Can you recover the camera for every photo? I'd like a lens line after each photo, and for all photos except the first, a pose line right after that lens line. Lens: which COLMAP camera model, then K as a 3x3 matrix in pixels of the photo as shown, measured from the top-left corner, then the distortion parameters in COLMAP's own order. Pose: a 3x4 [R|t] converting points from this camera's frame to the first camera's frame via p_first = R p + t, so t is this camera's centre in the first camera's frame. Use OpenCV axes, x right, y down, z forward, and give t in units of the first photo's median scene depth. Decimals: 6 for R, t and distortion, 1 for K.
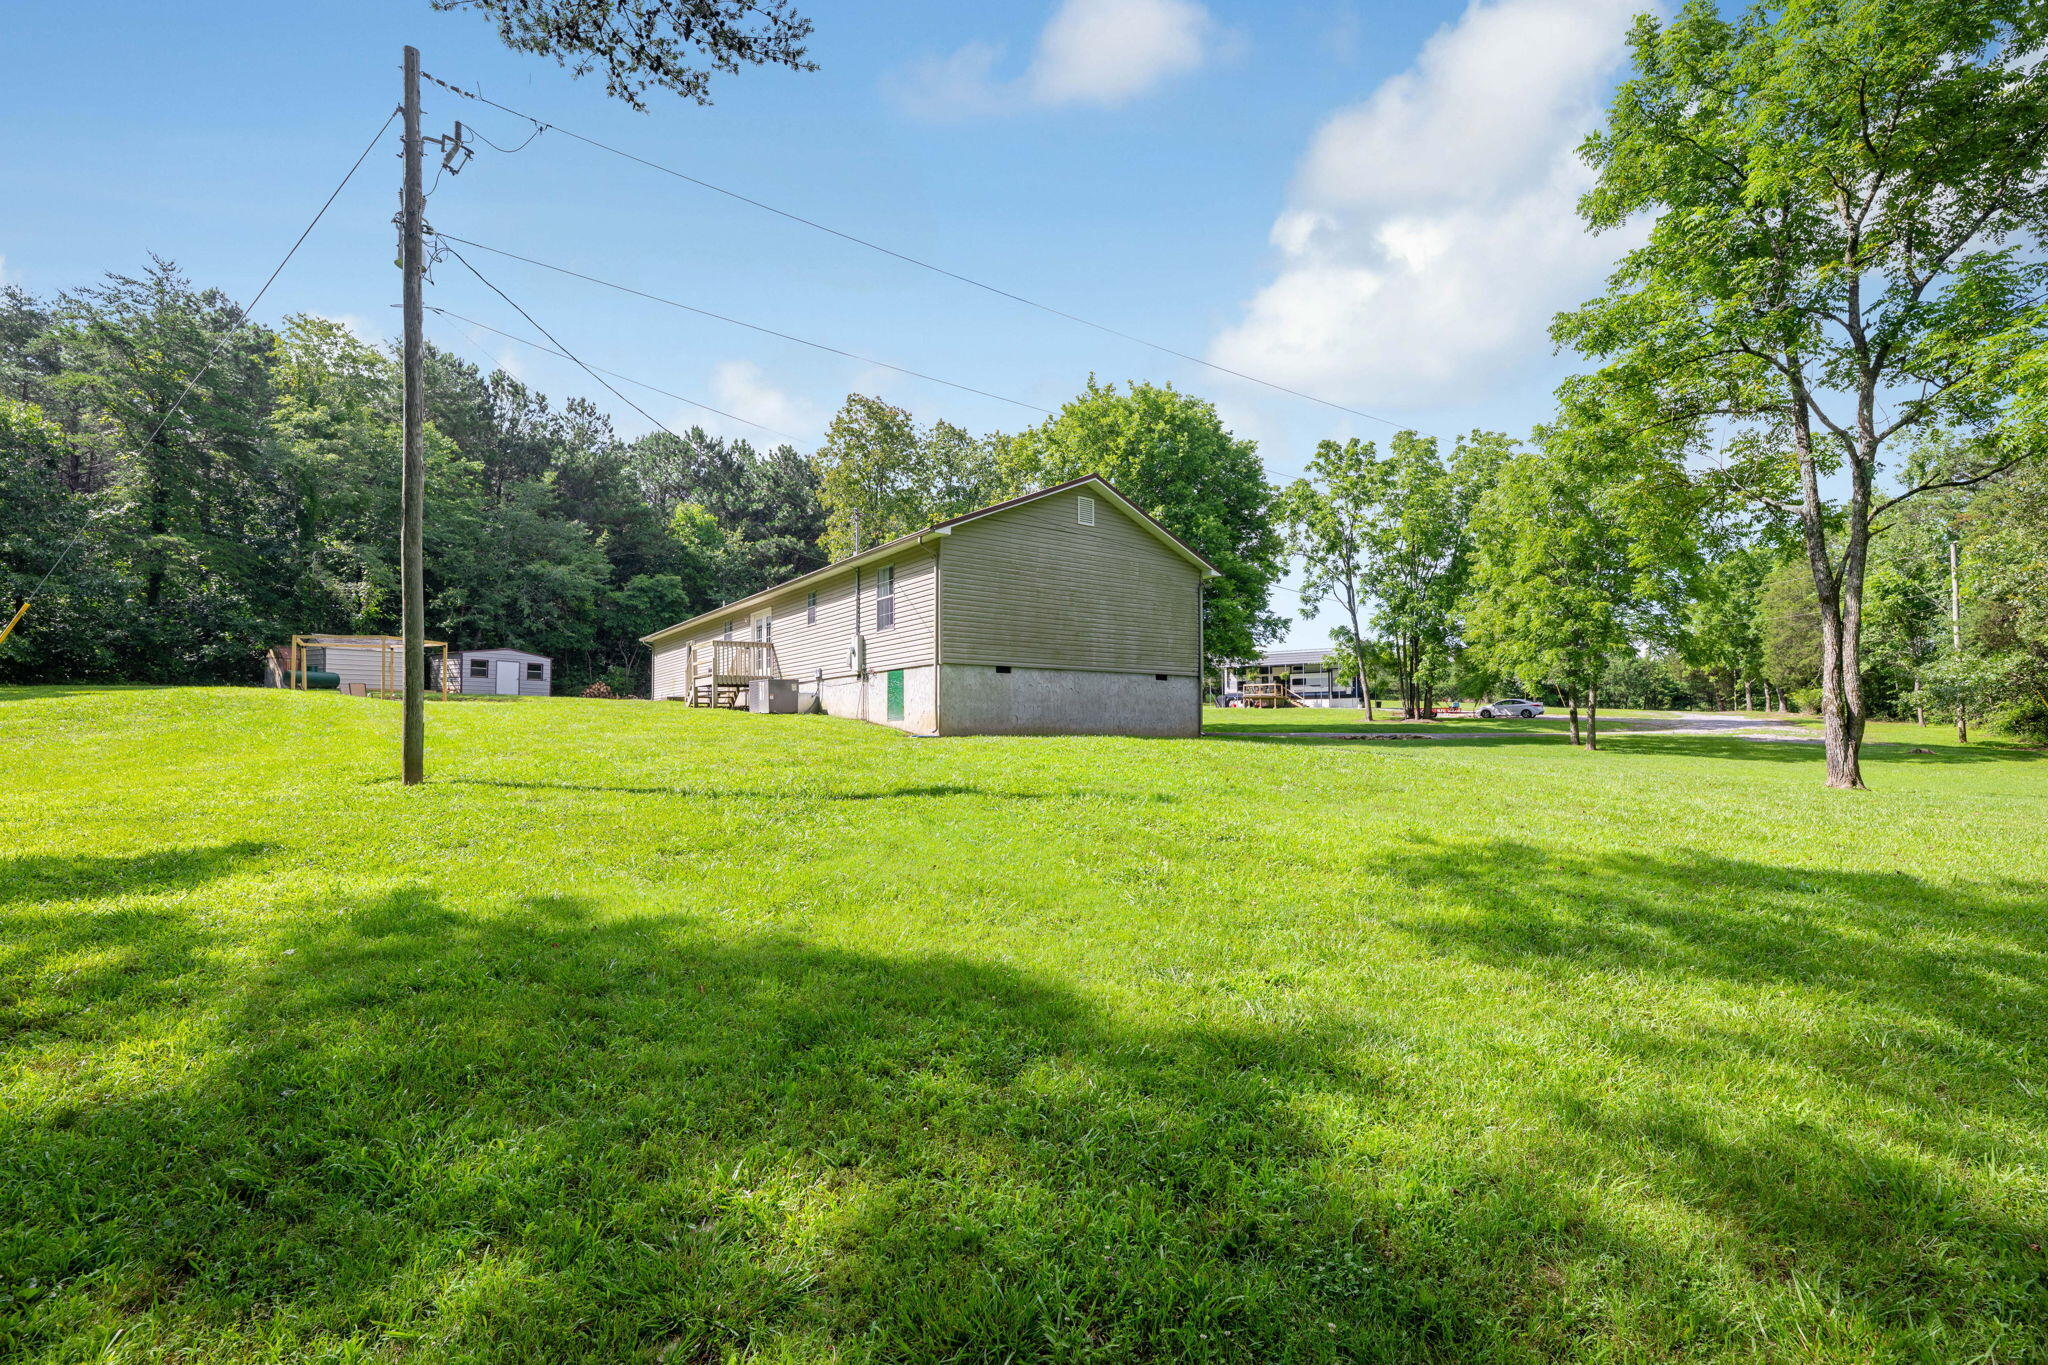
lens RADIAL K [[828.2, 0, 1024.0], [0, 828.2, 682.5], [0, 0, 1]] dist [-0.000251, -0.000093]
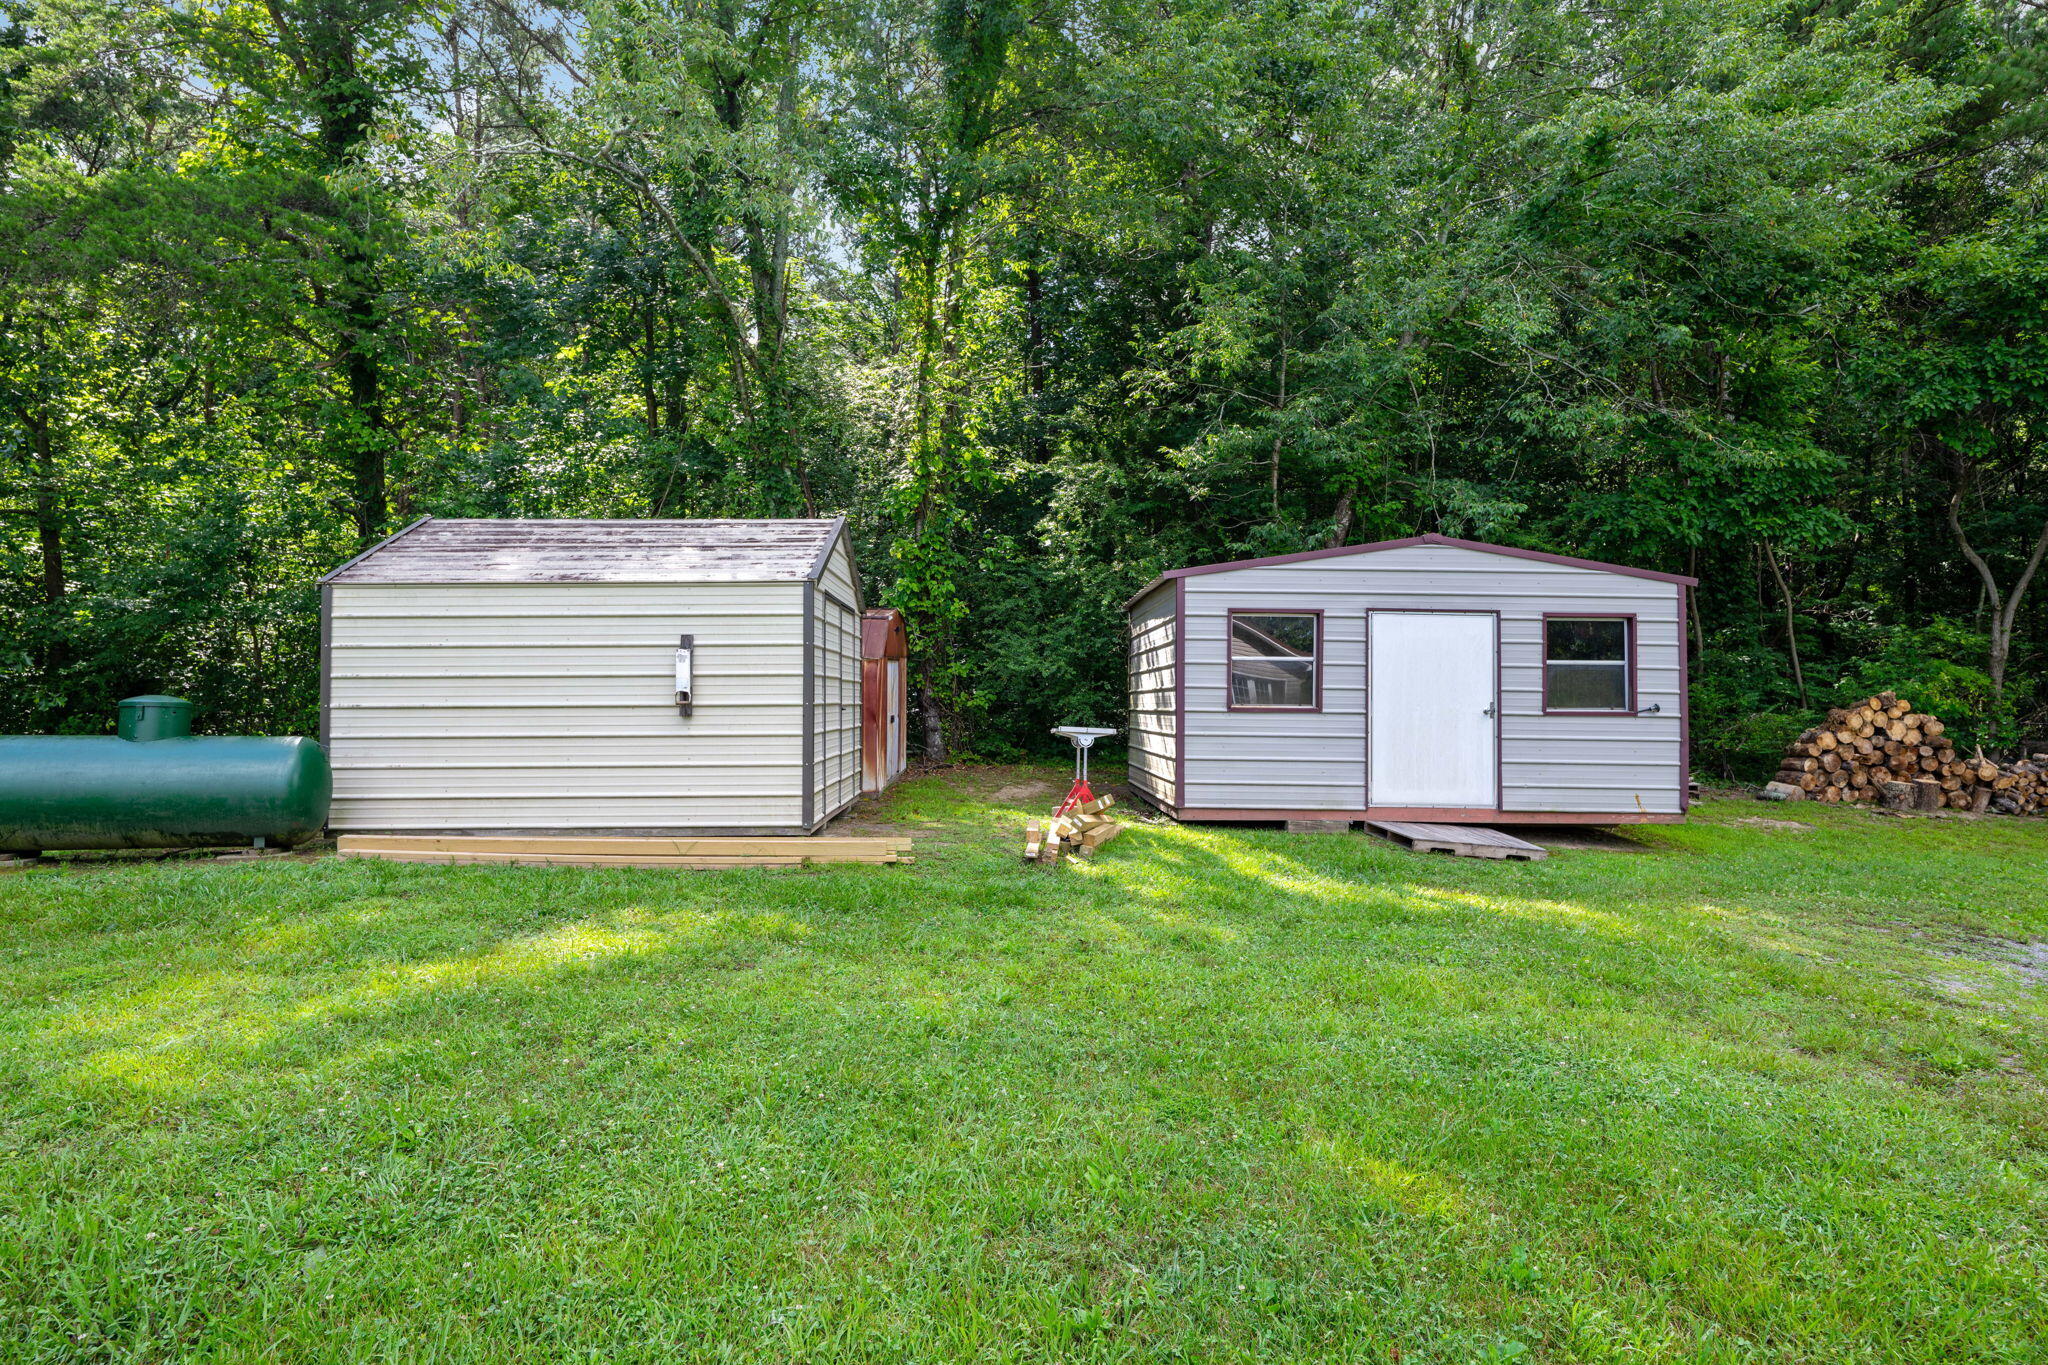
lens RADIAL K [[828.2, 0, 1024.0], [0, 828.2, 682.5], [0, 0, 1]] dist [-0.000251, -0.000093]
pose [[0.477213, 0.001142, -0.878787, -0.498095], [0.031060, 0.999352, 0.018166, -0.016055], [0.878238, -0.035964, 0.476869, 0.819728]]
